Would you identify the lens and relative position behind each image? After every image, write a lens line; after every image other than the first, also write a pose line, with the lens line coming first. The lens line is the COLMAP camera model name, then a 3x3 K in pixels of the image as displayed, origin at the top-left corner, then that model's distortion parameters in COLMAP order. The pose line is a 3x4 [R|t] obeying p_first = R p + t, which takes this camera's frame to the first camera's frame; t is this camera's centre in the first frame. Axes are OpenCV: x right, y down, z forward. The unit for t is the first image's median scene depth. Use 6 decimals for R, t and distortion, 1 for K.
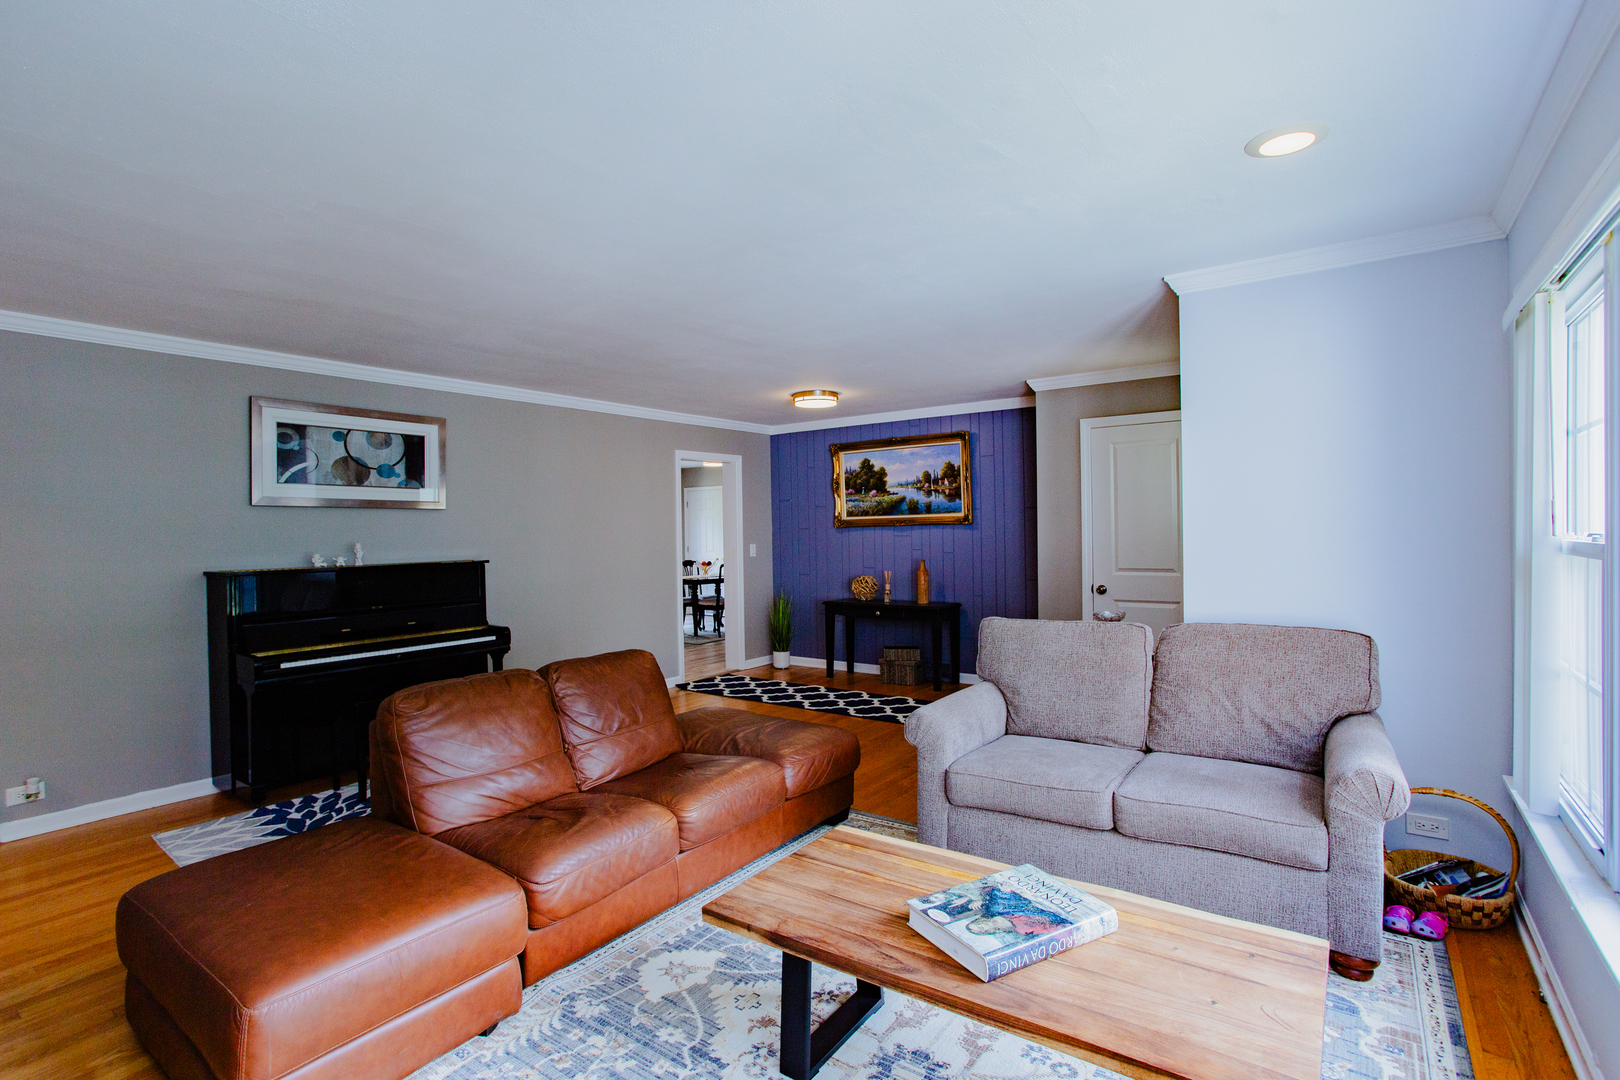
lens RADIAL K [[787.2, 0, 789.4], [0, 787.2, 541.8], [0, 0, 1]] dist [0.002211, 0.000471]
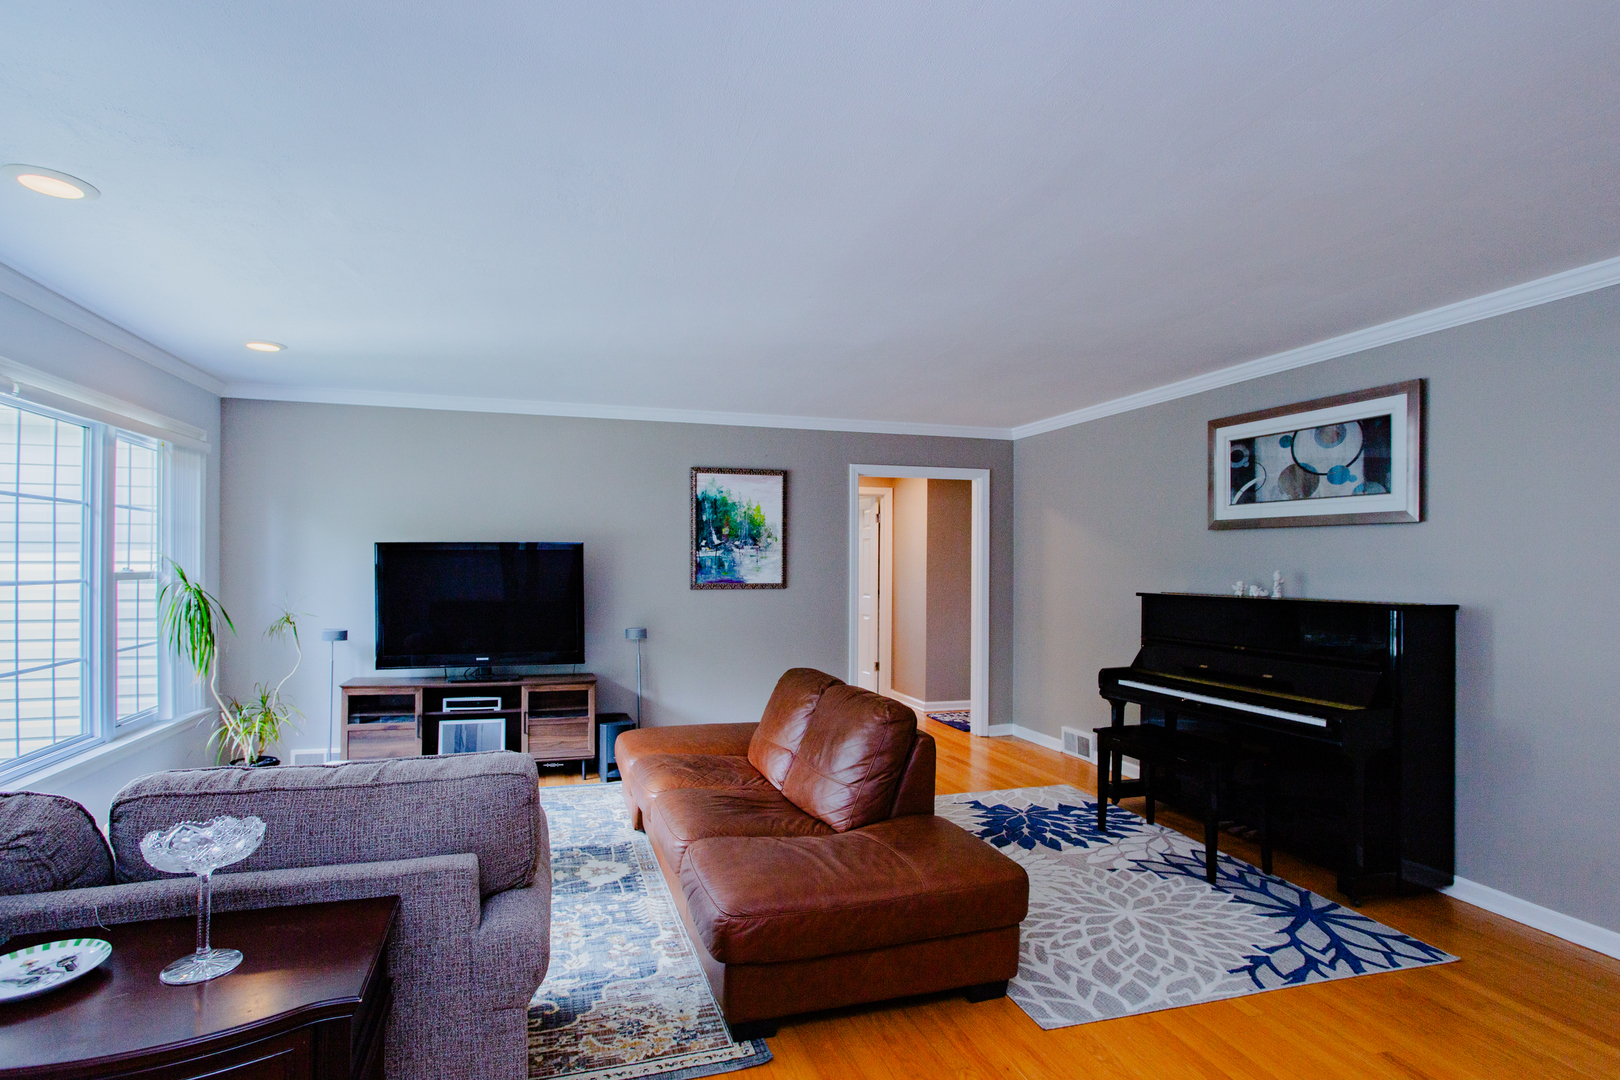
lens RADIAL K [[787.2, 0, 789.4], [0, 787.2, 541.8], [0, 0, 1]] dist [0.002211, 0.000471]
pose [[-0.588695, -0.002298, -0.808352, 0.287657], [-0.002969, 0.999995, -0.000681, -0.018206], [0.808350, 0.001999, -0.588699, 0.747272]]
